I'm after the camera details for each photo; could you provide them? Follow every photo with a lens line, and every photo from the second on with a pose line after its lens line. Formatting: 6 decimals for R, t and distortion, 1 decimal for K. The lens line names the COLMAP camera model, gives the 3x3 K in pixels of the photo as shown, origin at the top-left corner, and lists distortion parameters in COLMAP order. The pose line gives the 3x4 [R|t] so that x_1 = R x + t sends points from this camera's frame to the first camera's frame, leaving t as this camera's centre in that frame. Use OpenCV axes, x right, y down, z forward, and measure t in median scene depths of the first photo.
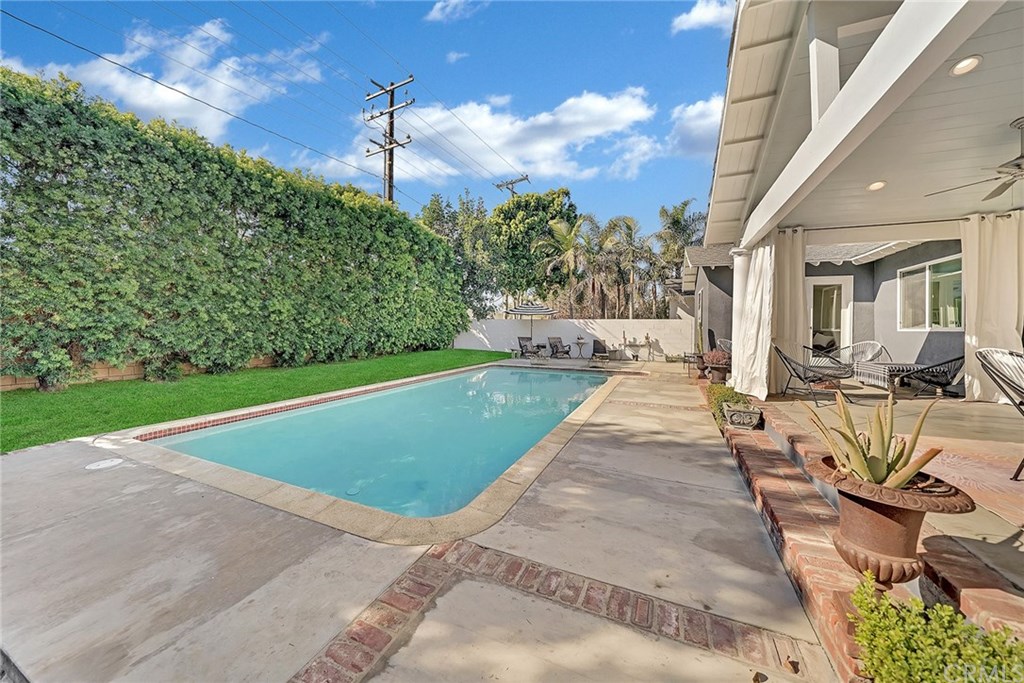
lens RADIAL K [[367.1, 0, 497.3], [0, 367.1, 321.2], [0, 0, 1]] dist [-0.018824, 0.000695]
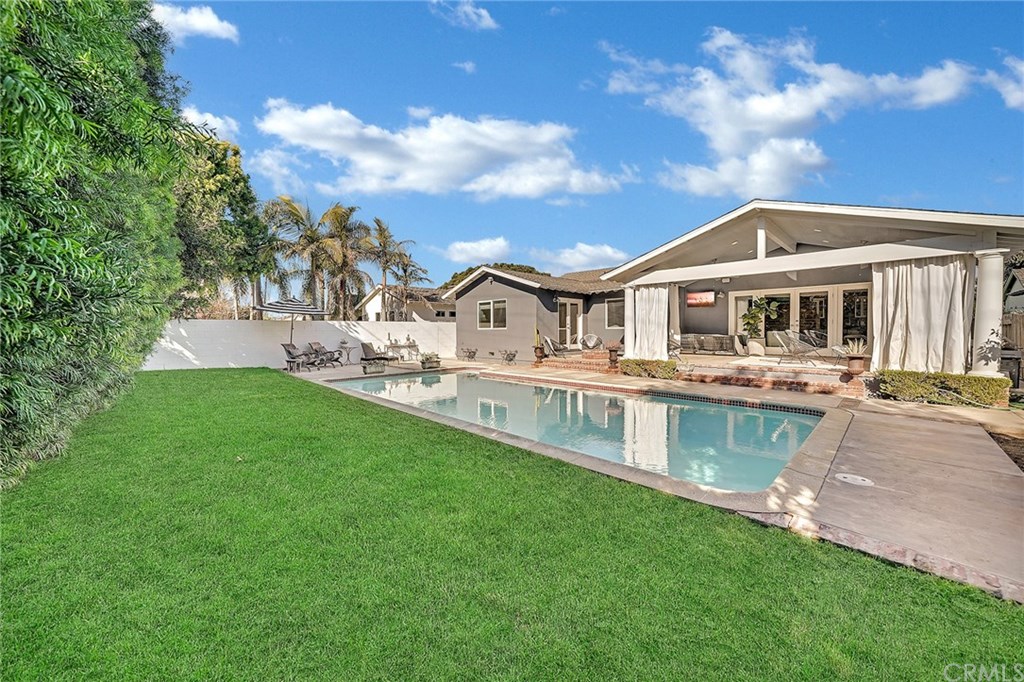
lens RADIAL K [[367.1, 0, 513.4], [0, 367.1, 335.0], [0, 0, 1]] dist [-0.018824, 0.000695]
pose [[0.368705, -0.023293, 0.929255, -0.625088], [-0.003706, 0.999641, 0.026528, 0.005594], [-0.929539, -0.013225, 0.368486, 0.420045]]
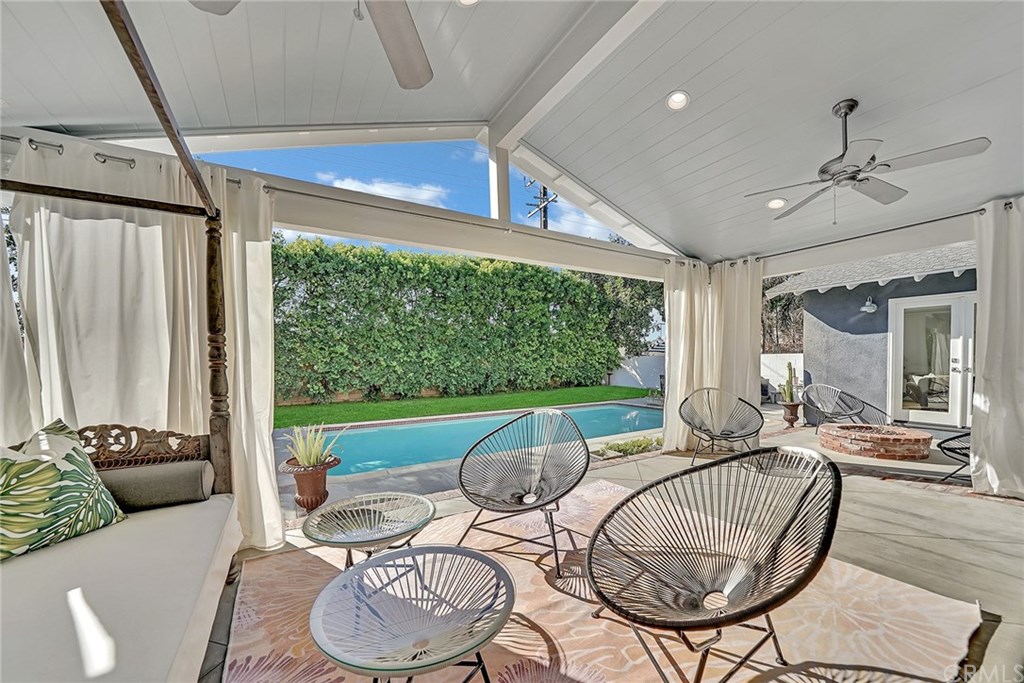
lens RADIAL K [[367.1, 0, 504.6], [0, 367.1, 364.9], [0, 0, 1]] dist [-0.018824, 0.000695]
pose [[0.818915, -0.010436, -0.573821, 0.379590], [0.026708, 0.999444, 0.019939, -0.017537], [0.573294, -0.031654, 0.818738, -0.012159]]
